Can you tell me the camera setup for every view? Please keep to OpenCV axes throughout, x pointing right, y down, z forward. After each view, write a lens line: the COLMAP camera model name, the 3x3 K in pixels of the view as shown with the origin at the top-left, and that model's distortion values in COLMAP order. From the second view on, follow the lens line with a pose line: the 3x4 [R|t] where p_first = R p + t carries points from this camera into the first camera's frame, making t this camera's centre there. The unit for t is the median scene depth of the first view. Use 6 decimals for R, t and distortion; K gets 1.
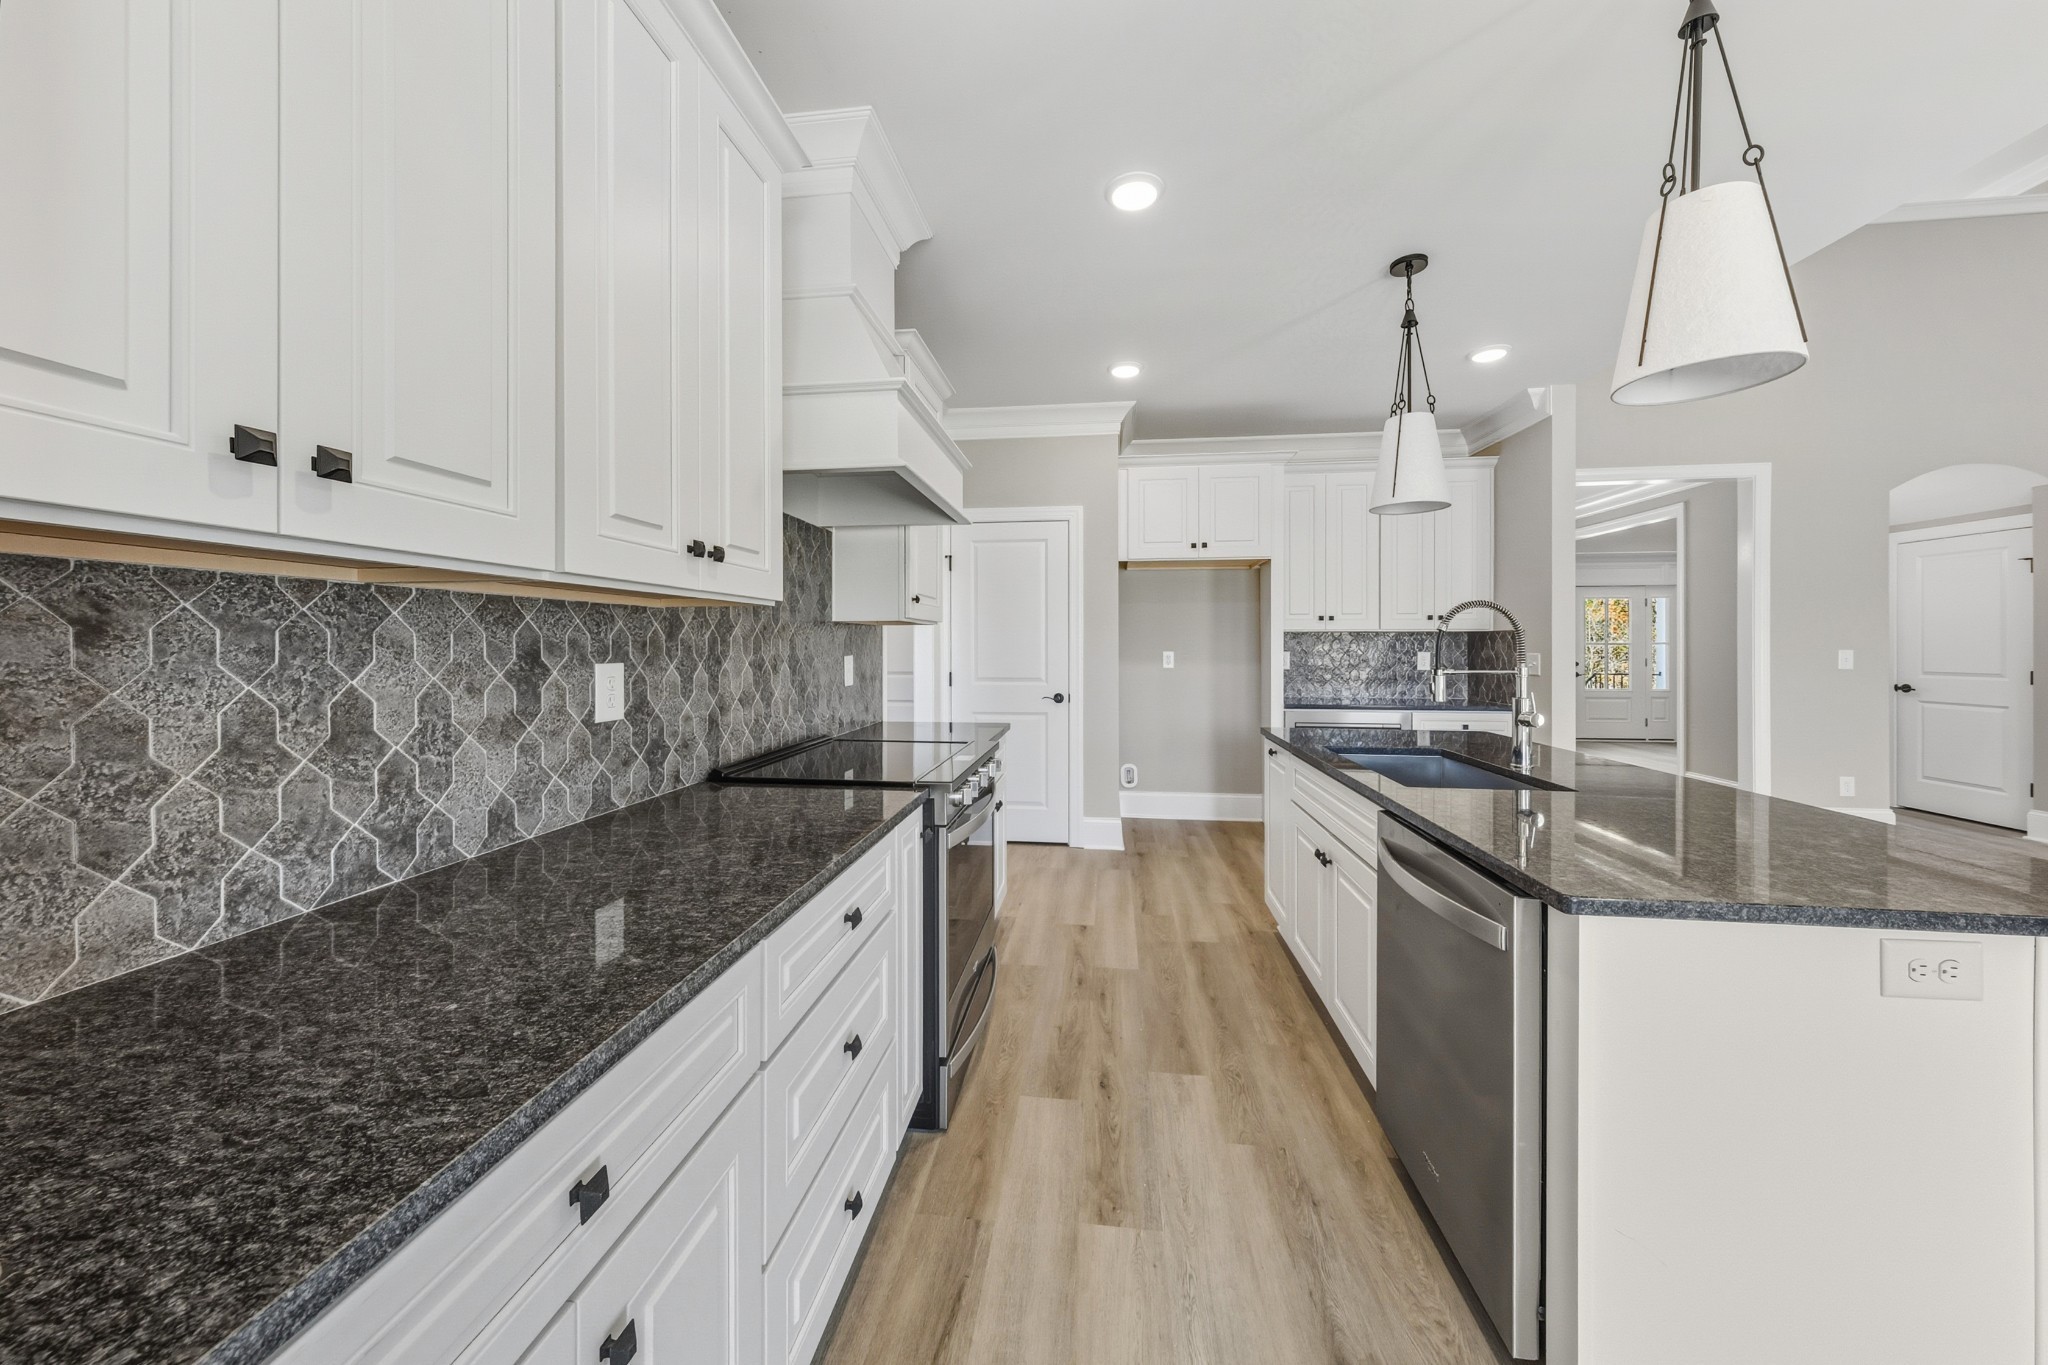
lens RADIAL K [[644.3, 0, 1024.0], [0, 644.3, 665.1], [0, 0, 1]] dist [0.014349, 0.000017]
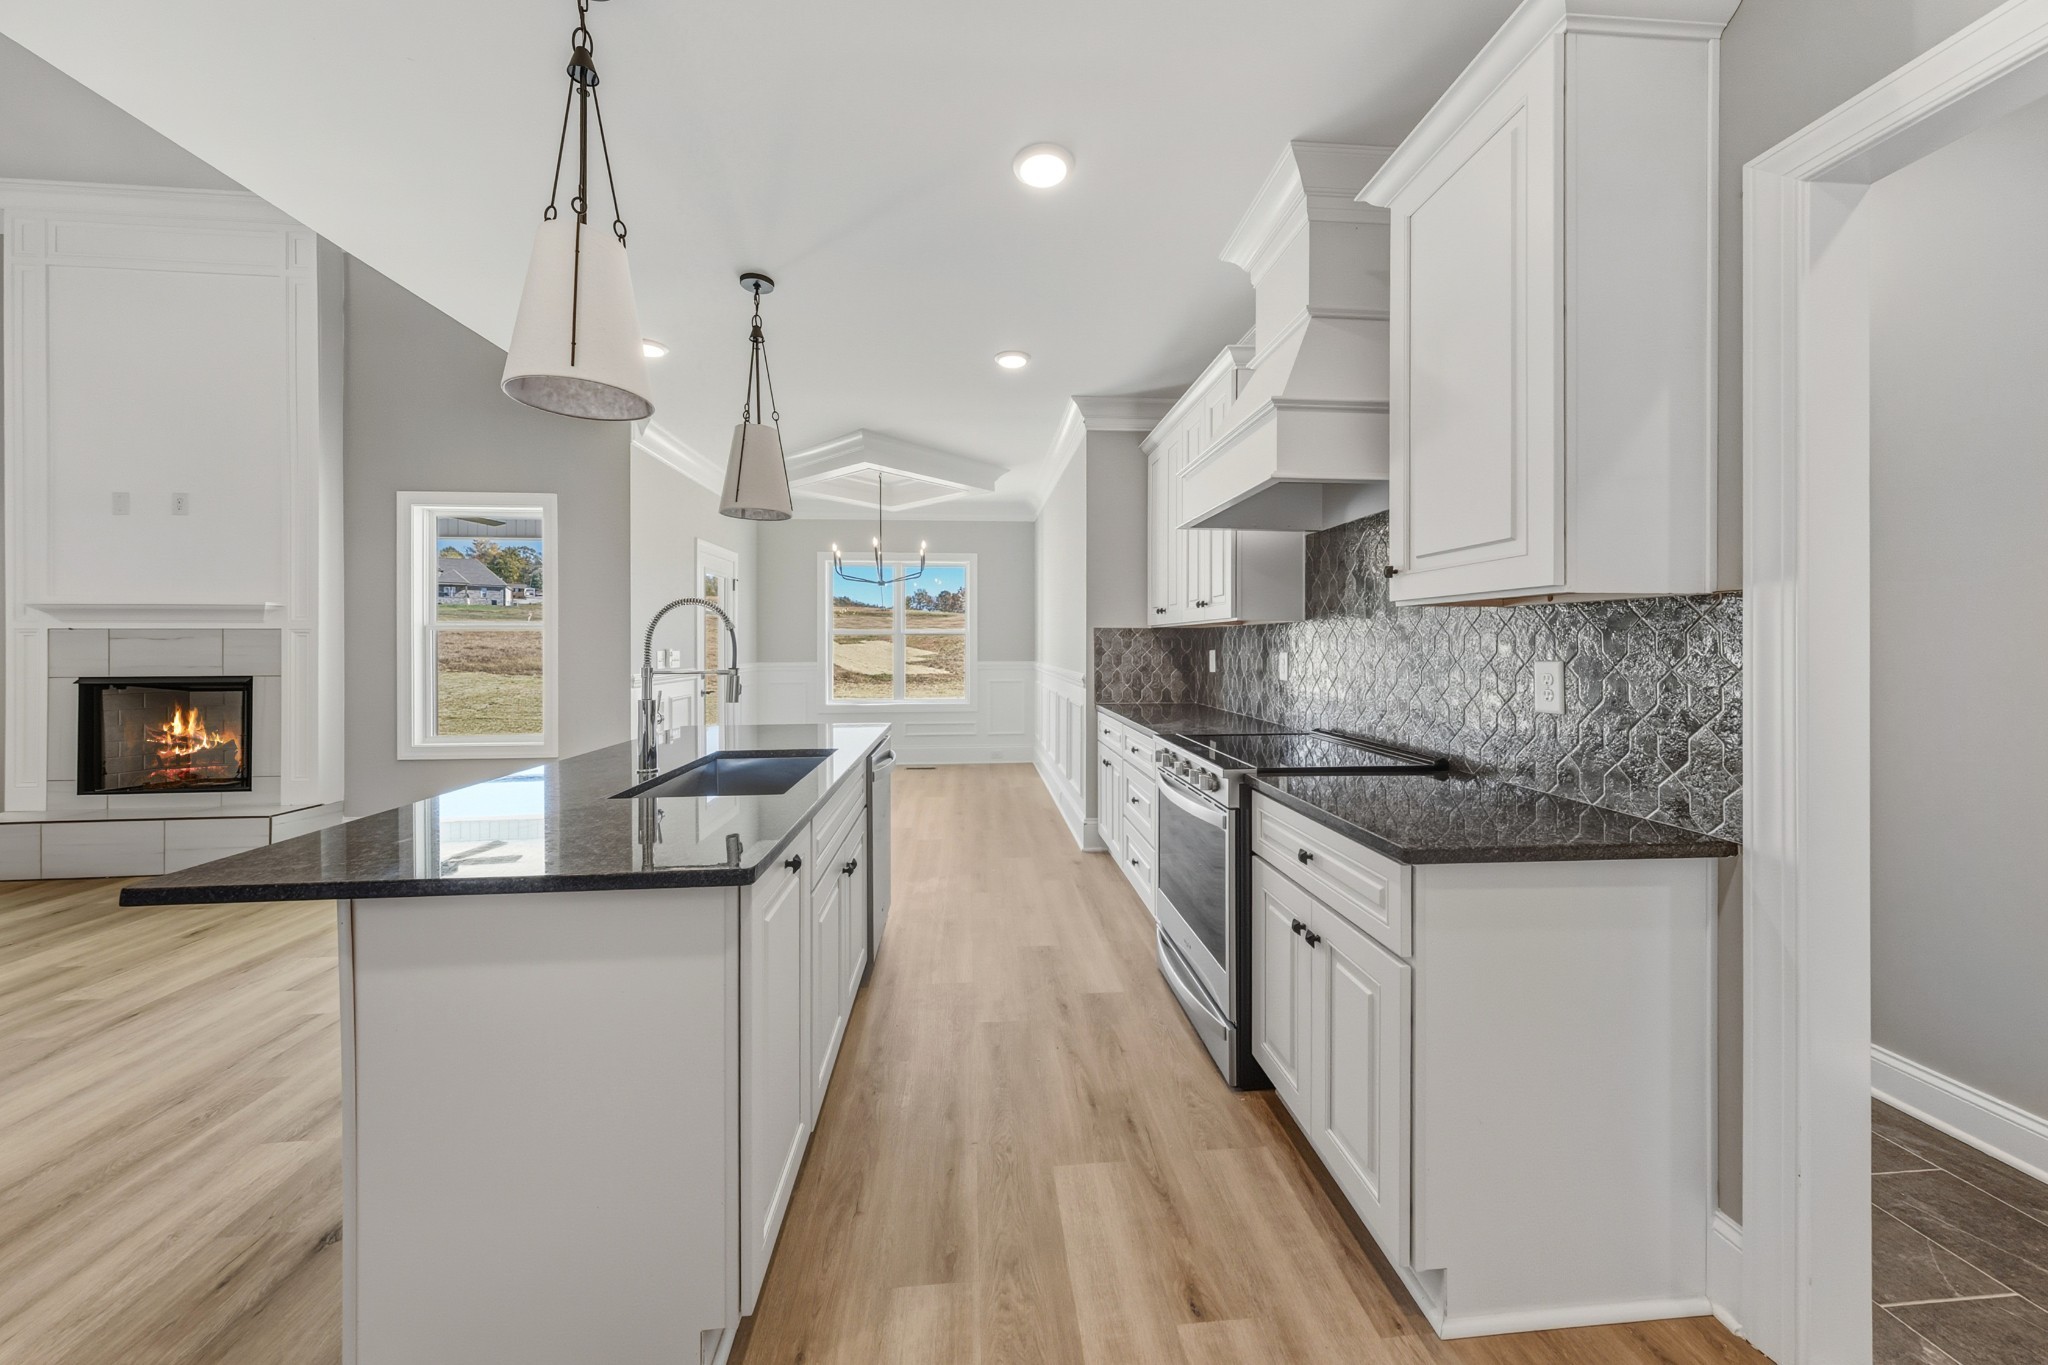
lens RADIAL K [[769.5, 0, 1015.0], [0, 769.5, 649.7], [0, 0, 1]] dist [0.000654, -0.000038]
pose [[-0.978335, 0.004135, -0.206986, 0.675382], [-0.002852, 0.999436, 0.033446, -0.085567], [0.207008, 0.033312, -0.977772, 3.151021]]
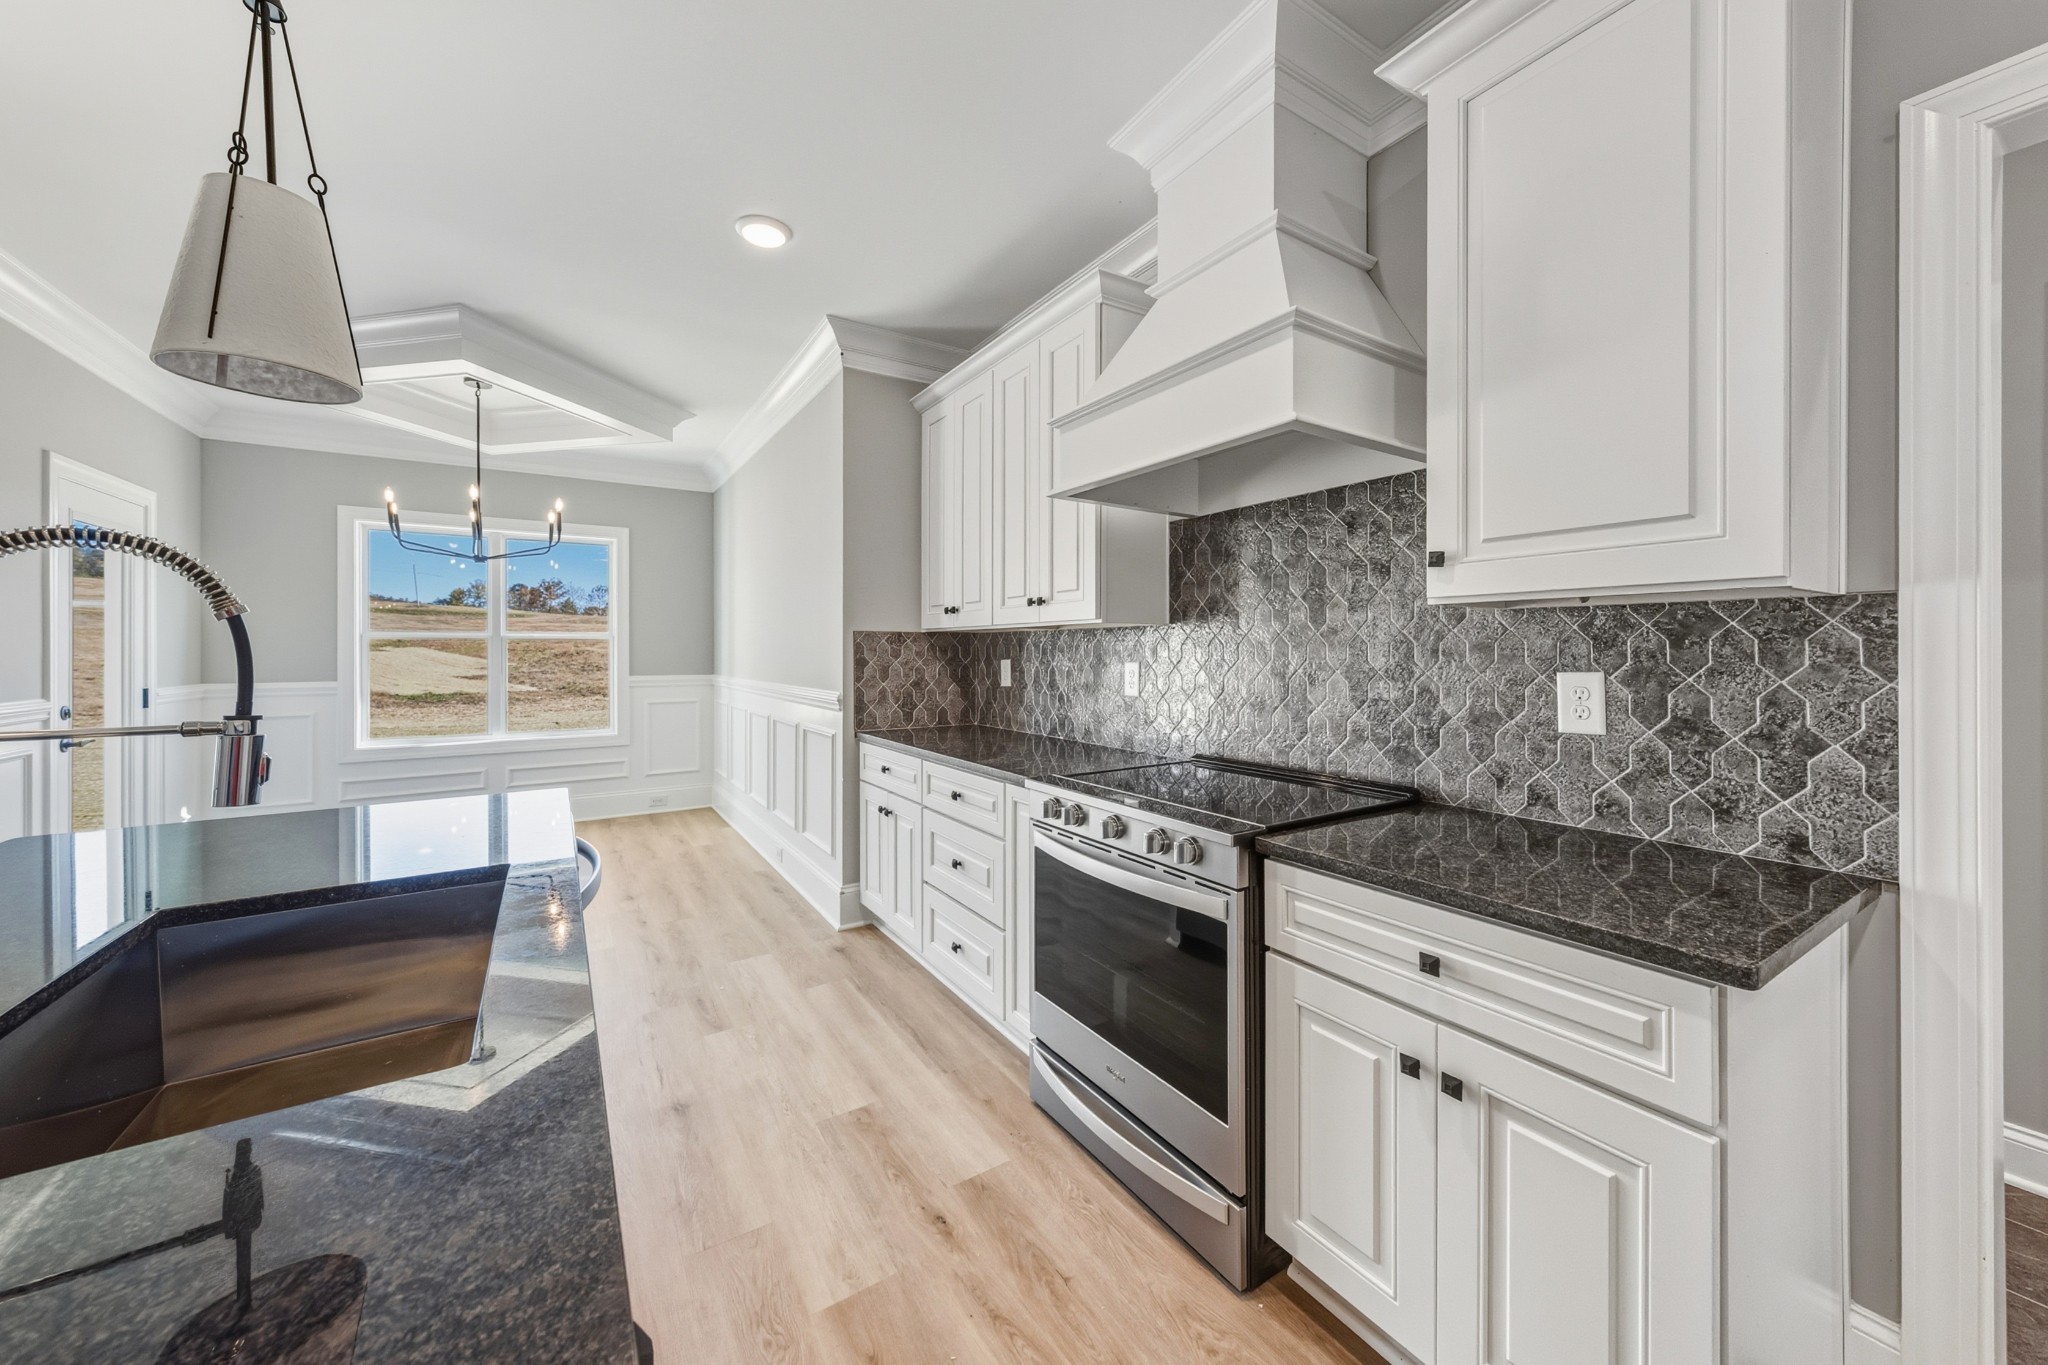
lens RADIAL K [[783.6, 0, 1058.1], [0, 783.6, 653.9], [0, 0, 1]] dist [0.005023, -0.000023]
pose [[-0.743377, 0.003976, -0.668861, 0.854968], [-0.015670, 0.999604, 0.023358, -0.066200], [0.668689, 0.027845, -0.743021, 2.361867]]
